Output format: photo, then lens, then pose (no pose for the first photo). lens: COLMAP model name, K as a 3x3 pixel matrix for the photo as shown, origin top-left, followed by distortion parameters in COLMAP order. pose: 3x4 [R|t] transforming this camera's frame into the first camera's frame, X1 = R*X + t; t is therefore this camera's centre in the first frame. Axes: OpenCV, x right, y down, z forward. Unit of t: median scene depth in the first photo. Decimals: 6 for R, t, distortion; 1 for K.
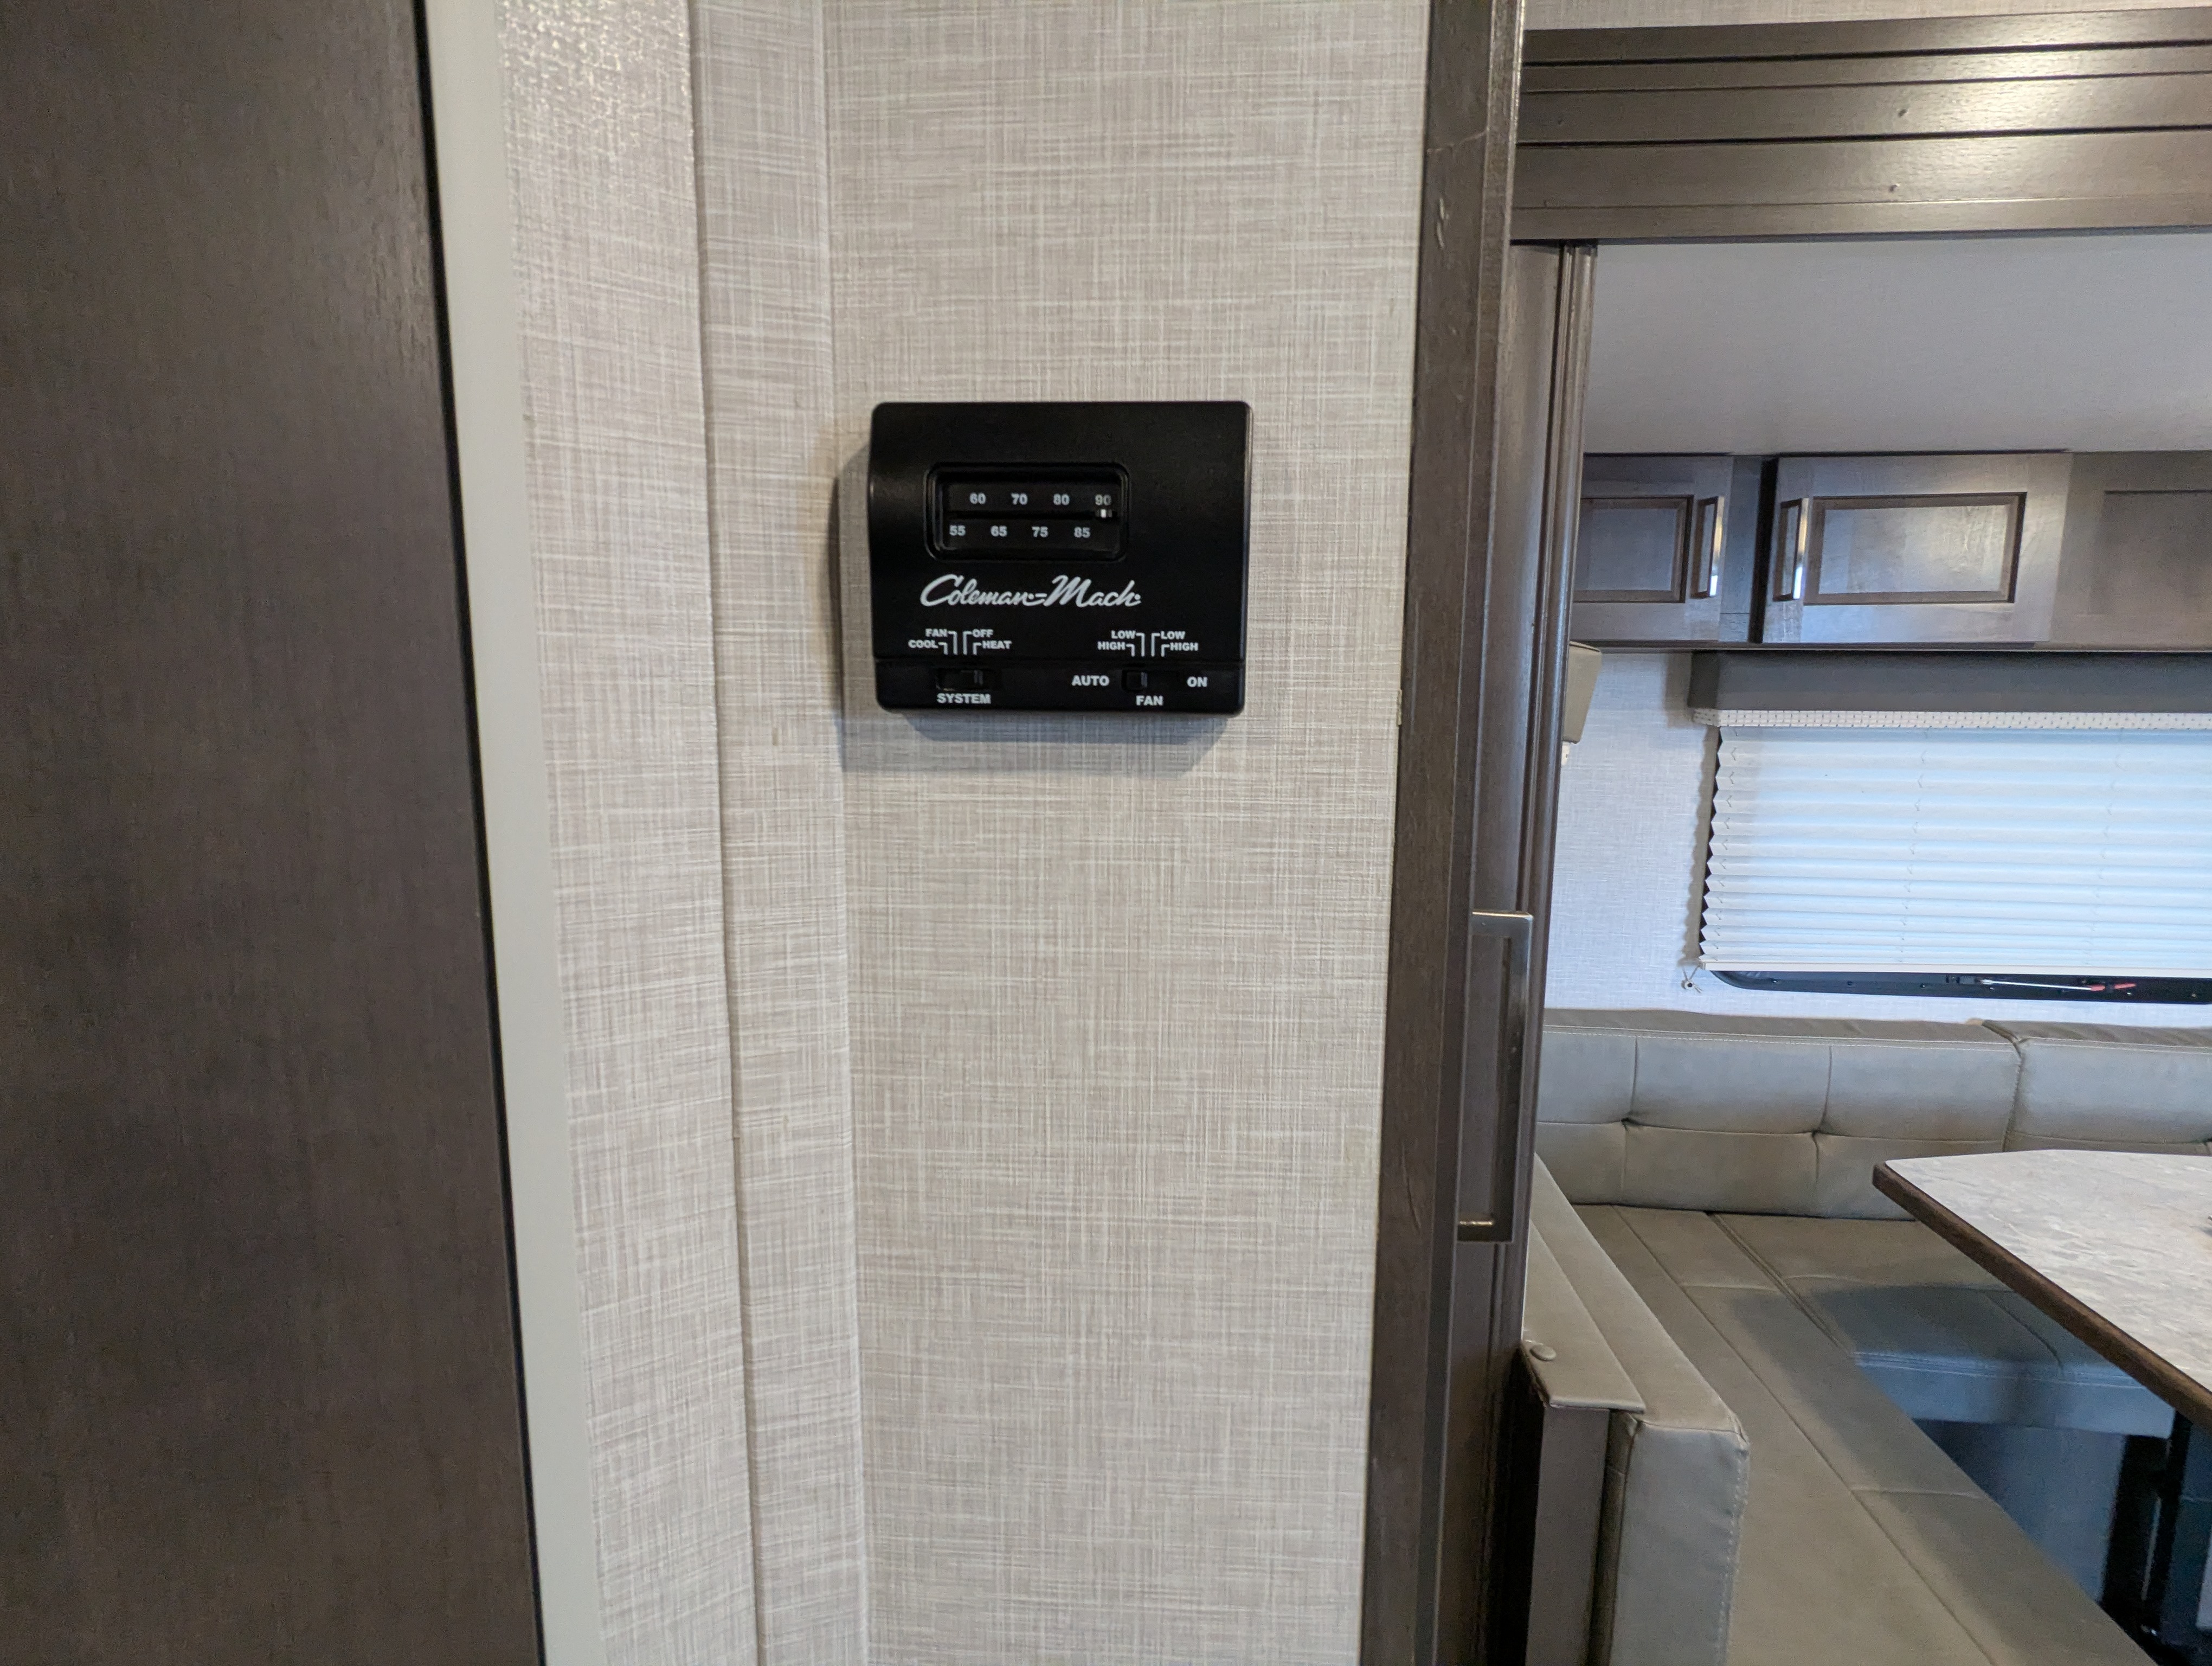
lens RADIAL K [[1047.9, 0, 1116.5], [0, 1047.9, 833.1], [0, 0, 1]] dist [-0.000785, 0.001378]
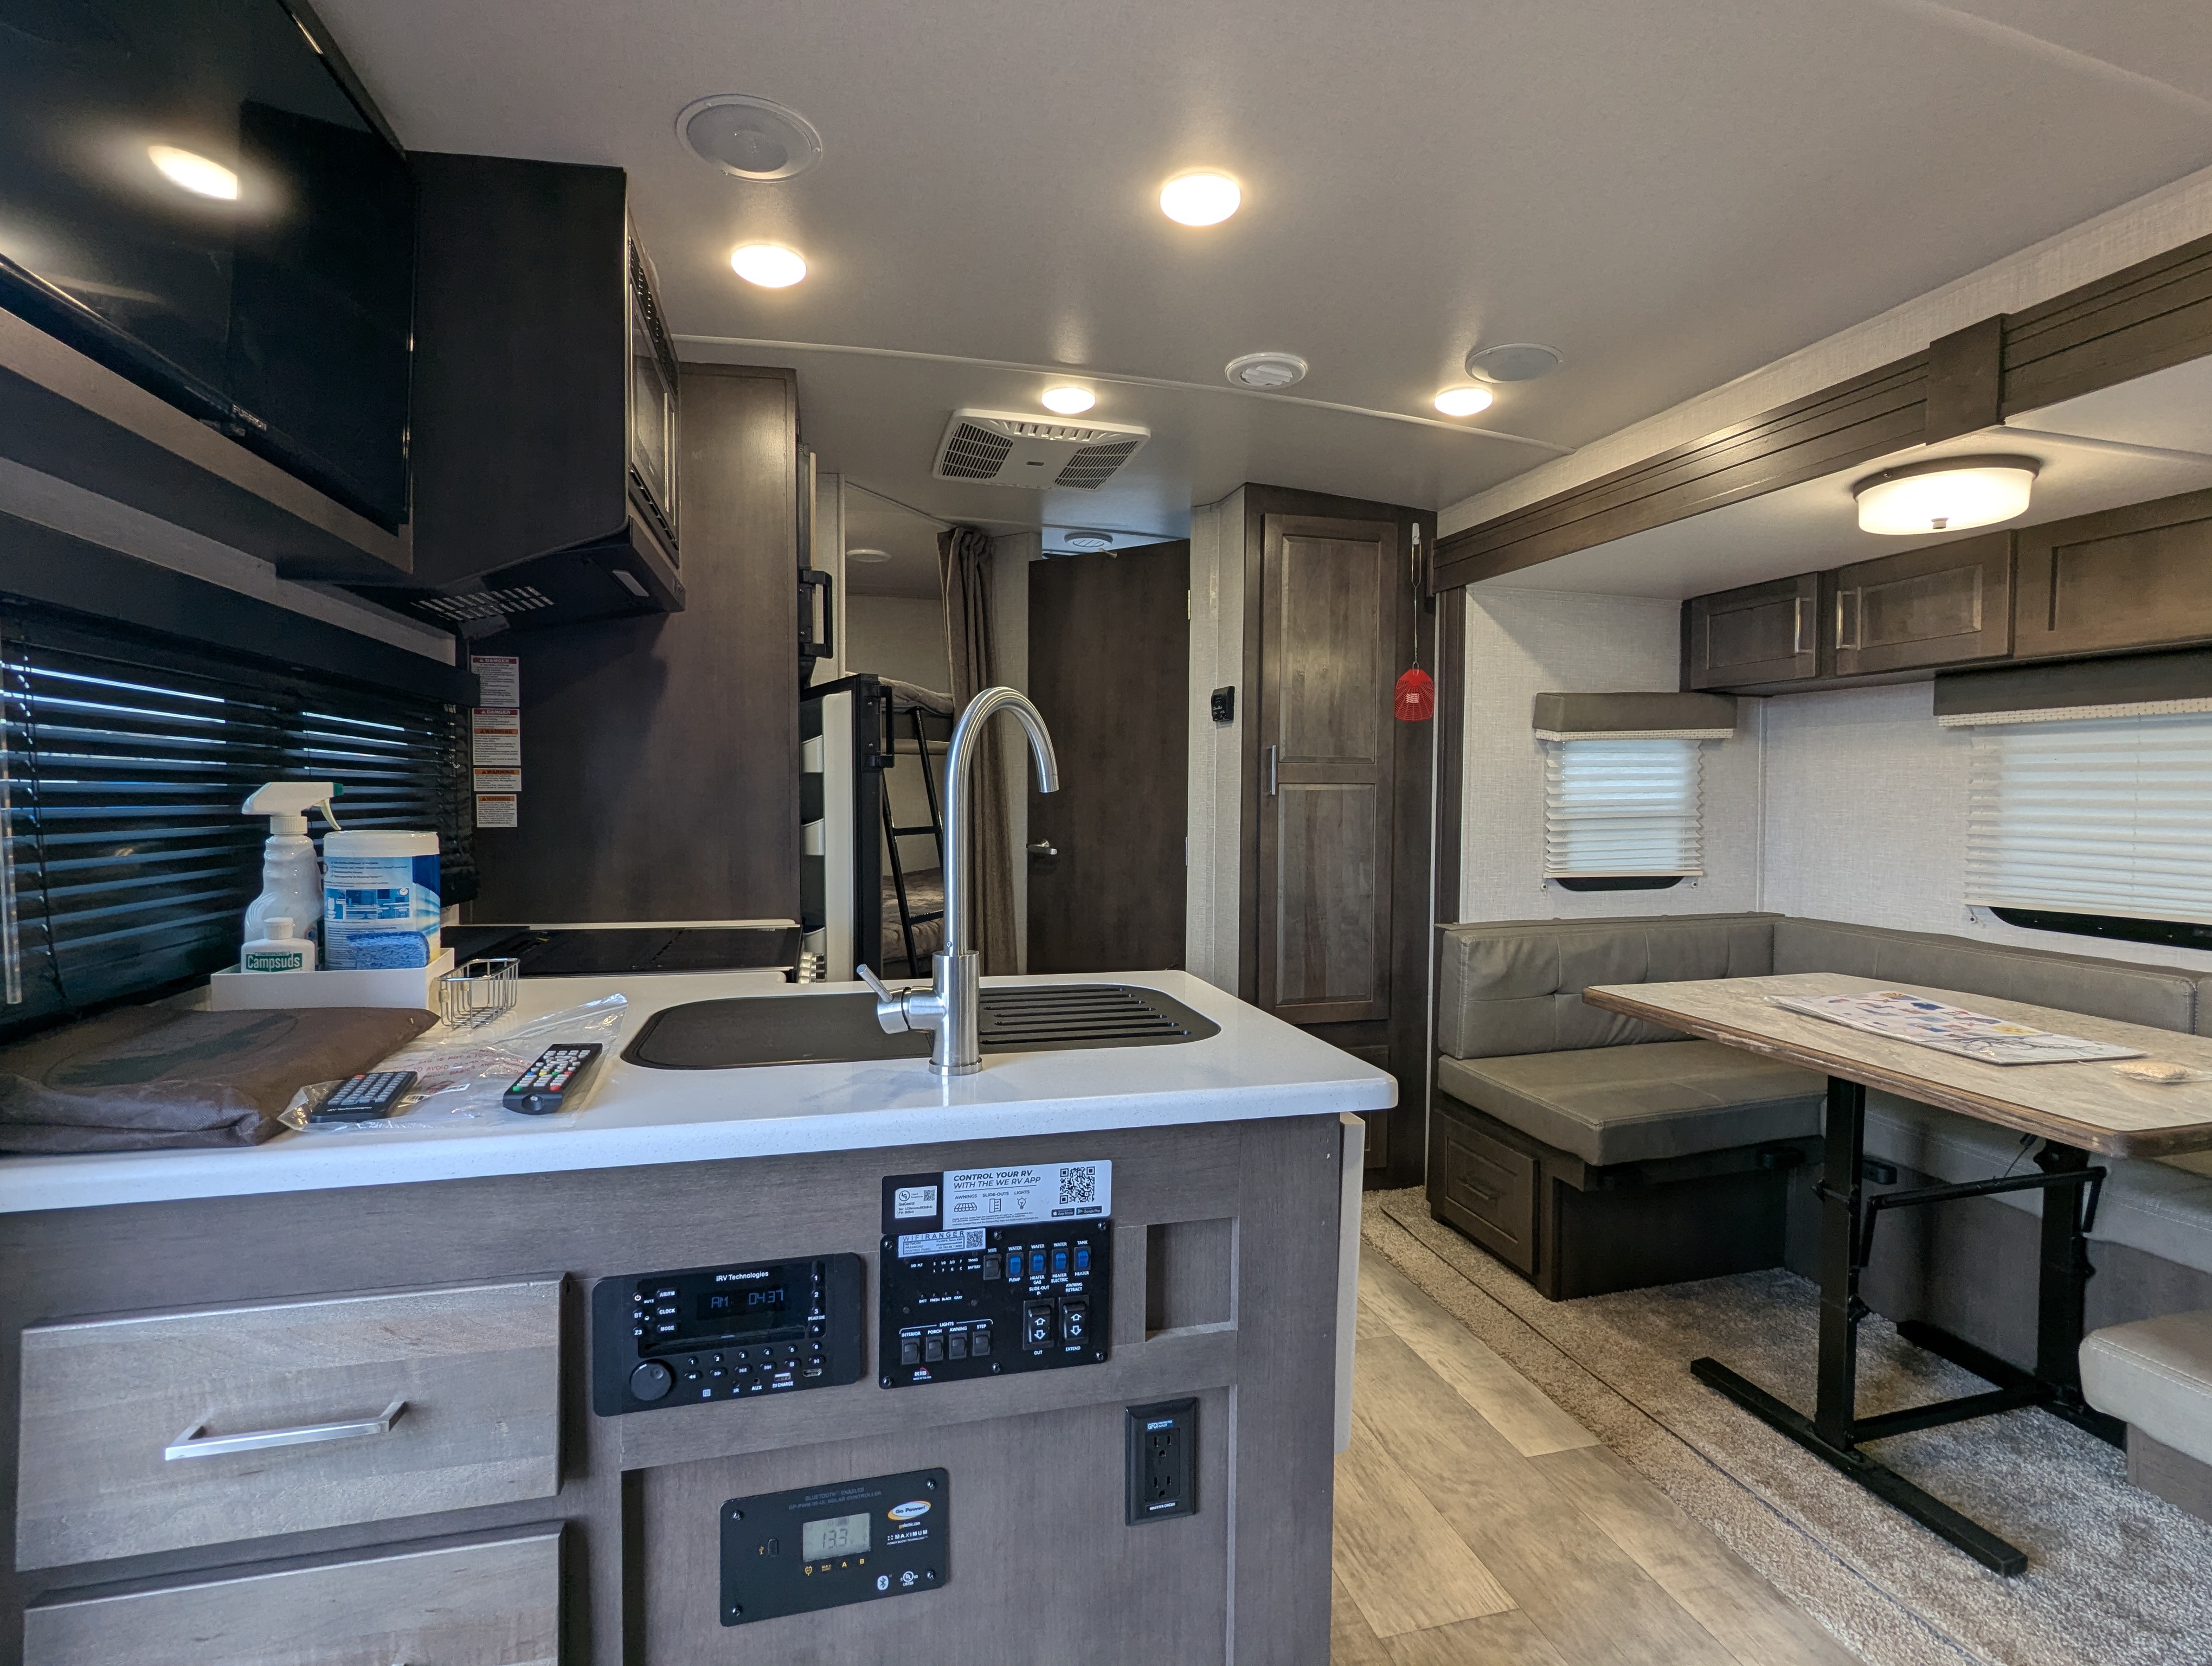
lens RADIAL K [[1047.9, 0, 1102.3], [0, 1047.9, 833.8], [0, 0, 1]] dist [-0.000785, 0.001378]
pose [[0.335467, 0.031441, -0.941527, 1.545295], [-0.124863, 0.992109, -0.011359, 0.205041], [0.933740, 0.121372, 0.336746, -0.553823]]
